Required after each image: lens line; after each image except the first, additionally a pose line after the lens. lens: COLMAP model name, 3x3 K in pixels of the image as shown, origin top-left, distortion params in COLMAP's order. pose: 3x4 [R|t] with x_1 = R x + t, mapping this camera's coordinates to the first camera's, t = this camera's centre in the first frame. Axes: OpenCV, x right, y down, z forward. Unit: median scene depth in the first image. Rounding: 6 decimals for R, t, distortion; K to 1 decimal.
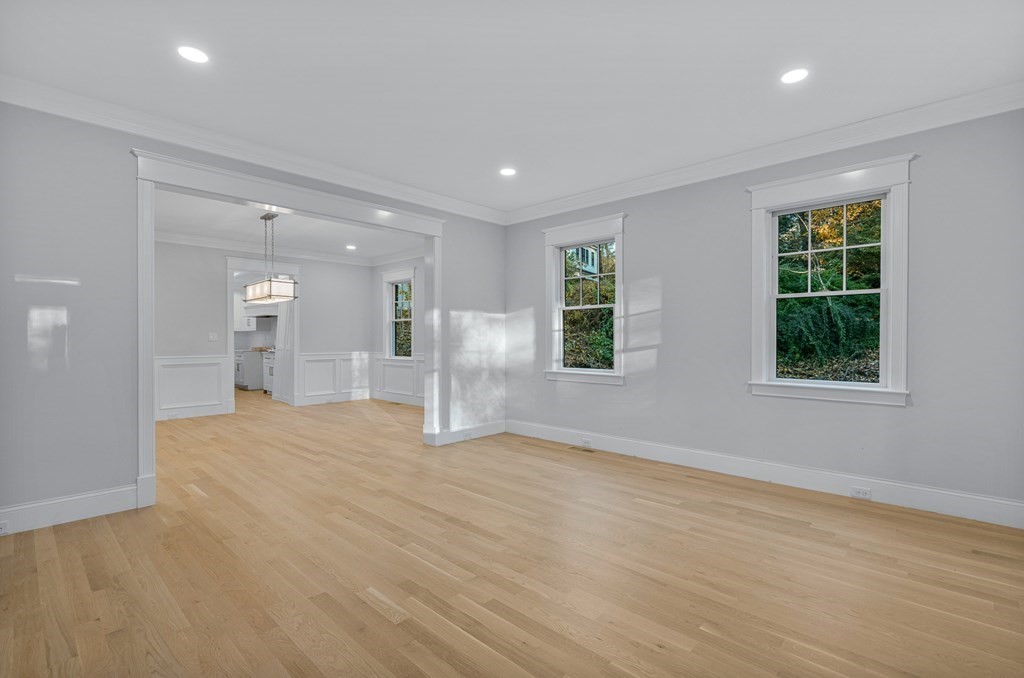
lens RADIAL K [[478.3, 0, 522.4], [0, 478.3, 344.8], [0, 0, 1]] dist [-0.006952, 0.001655]
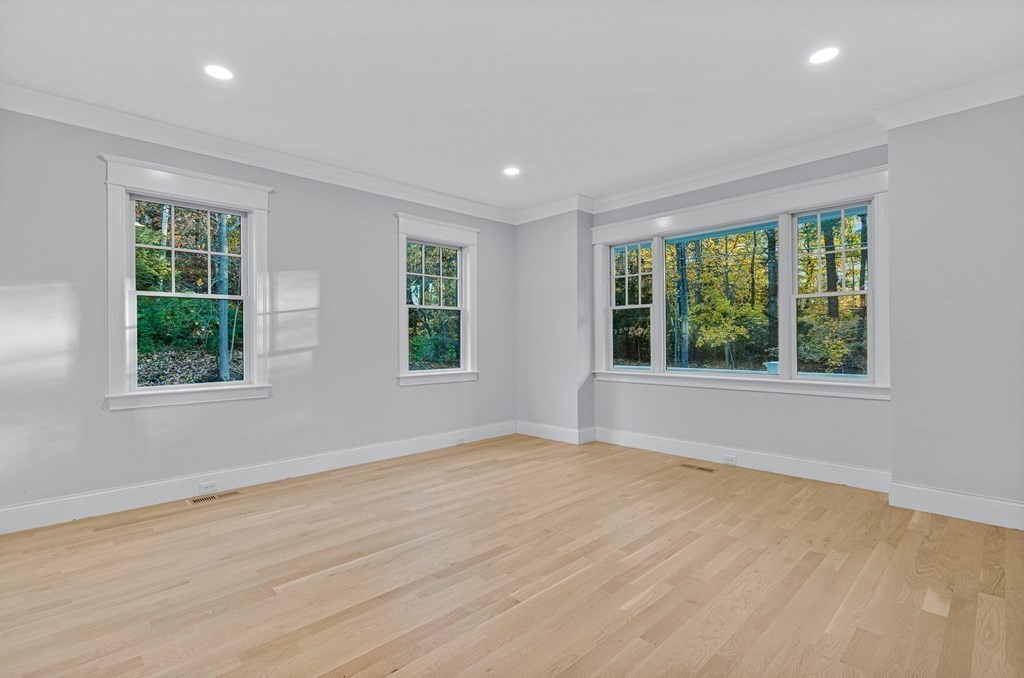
lens RADIAL K [[478.3, 0, 514.4], [0, 478.3, 340.3], [0, 0, 1]] dist [-0.006952, 0.001655]
pose [[0.042541, -0.000192, 0.999095, -0.807077], [0.017875, 0.999840, -0.000569, -0.005876], [-0.998935, 0.017883, 0.042538, 0.750788]]
